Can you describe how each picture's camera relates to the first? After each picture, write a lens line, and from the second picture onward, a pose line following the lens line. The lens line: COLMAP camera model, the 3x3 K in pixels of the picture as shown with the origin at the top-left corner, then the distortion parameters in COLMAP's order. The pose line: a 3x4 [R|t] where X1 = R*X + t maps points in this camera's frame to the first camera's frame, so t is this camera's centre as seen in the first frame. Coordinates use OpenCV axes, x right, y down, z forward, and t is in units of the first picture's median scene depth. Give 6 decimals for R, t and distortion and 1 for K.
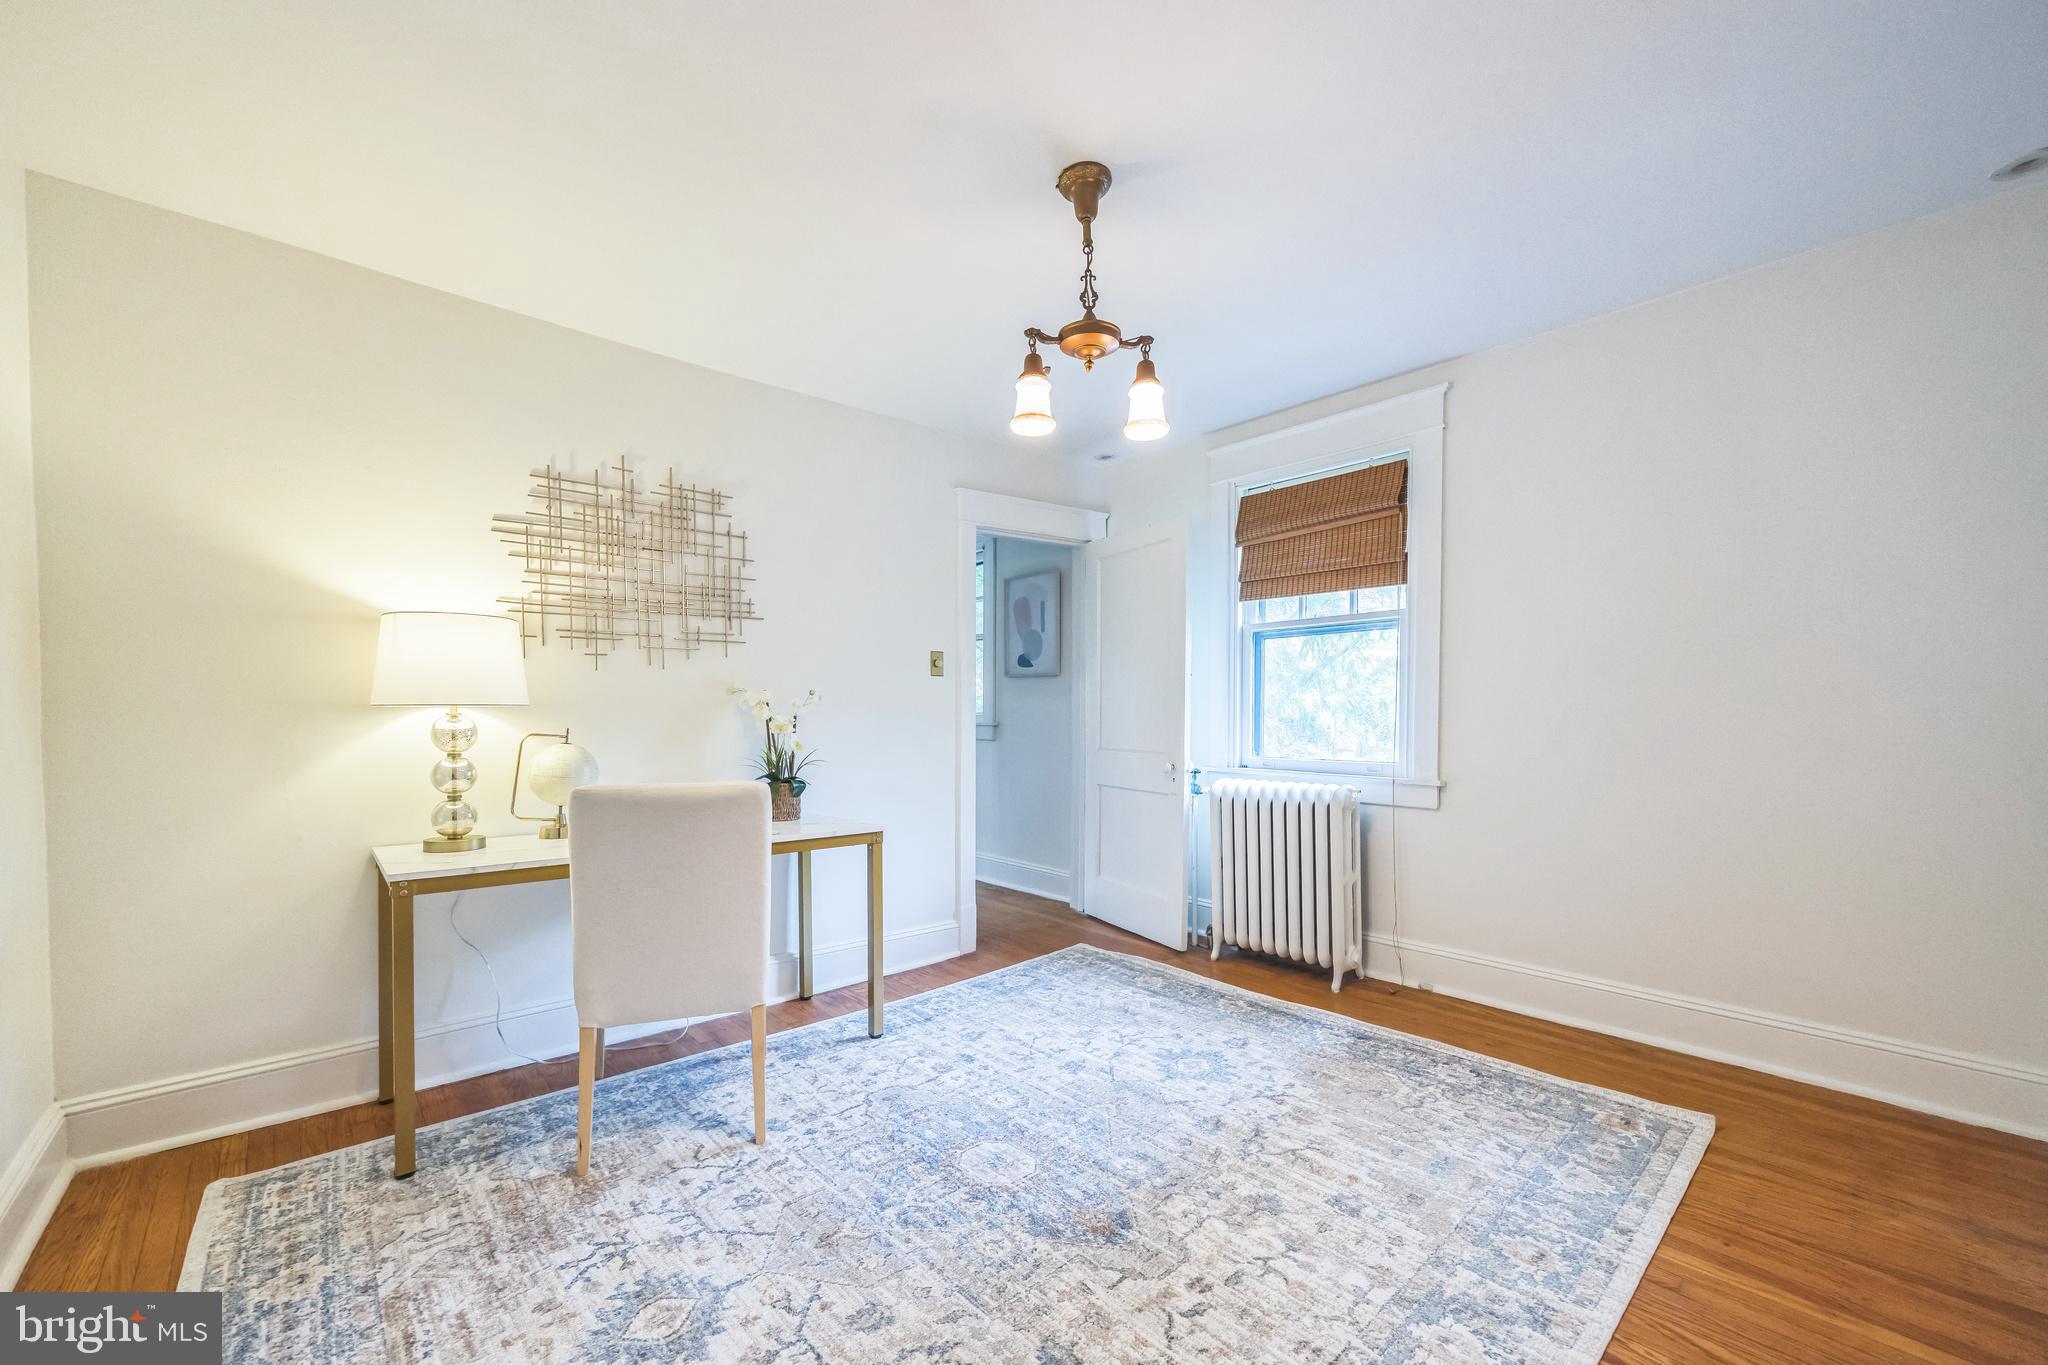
lens RADIAL K [[790.8, 0, 1023.2], [0, 790.8, 726.7], [0, 0, 1]] dist [-0.007550, -0.000005]
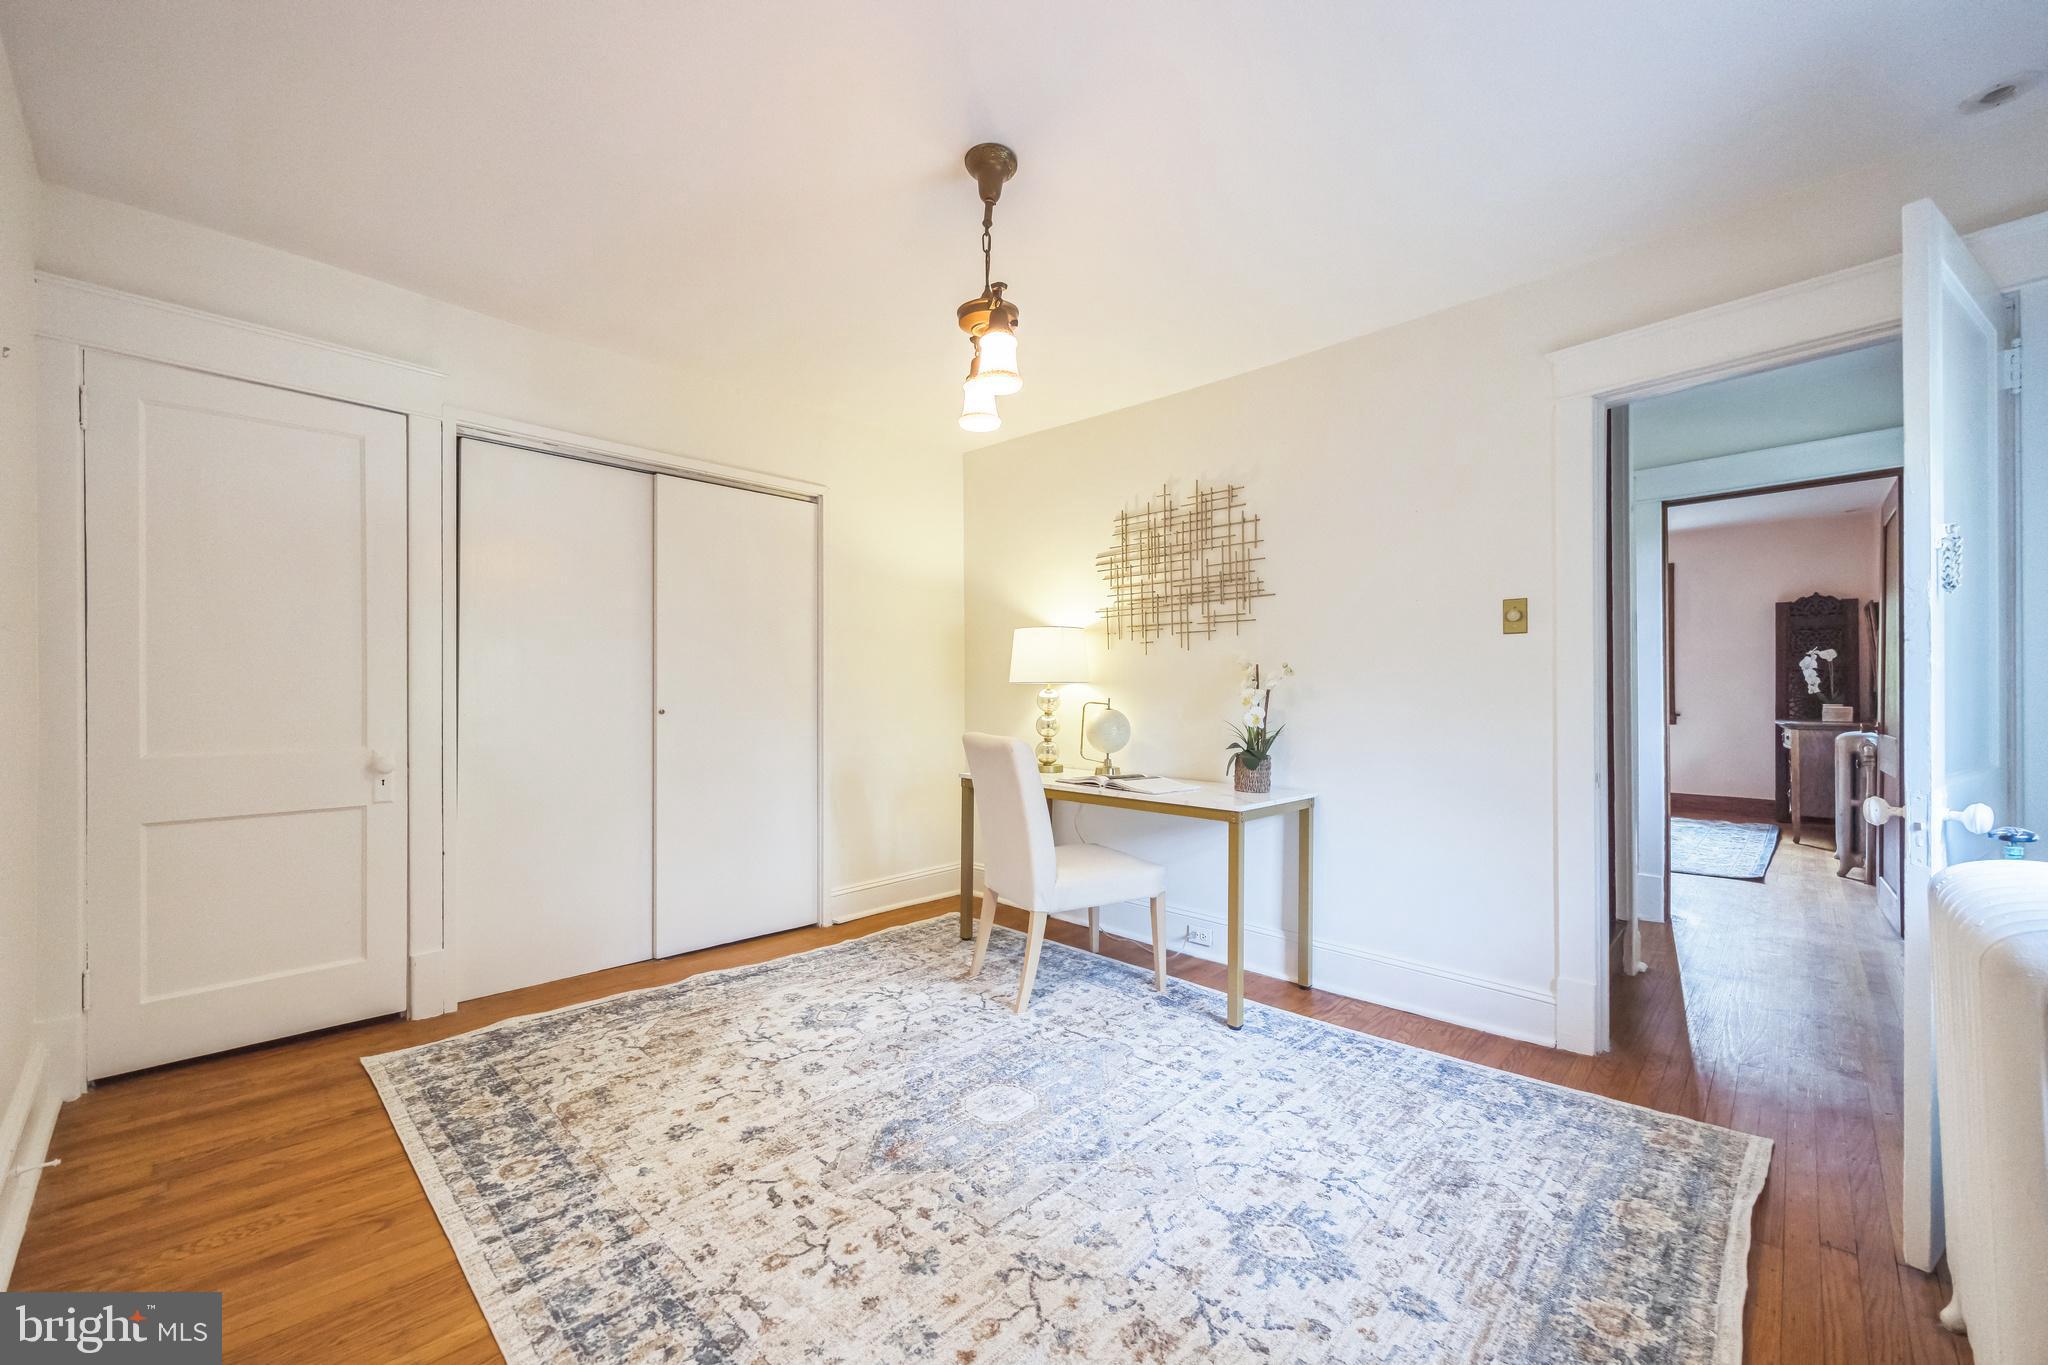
lens RADIAL K [[815.3, 0, 1024.0], [0, 815.3, 682.5], [0, 0, 1]] dist [0.001274, 0.000241]
pose [[0.084729, -0.007586, -0.996375, 0.802294], [-0.014702, 0.999853, -0.008863, -0.009851], [0.996296, 0.015400, 0.084605, 0.686819]]
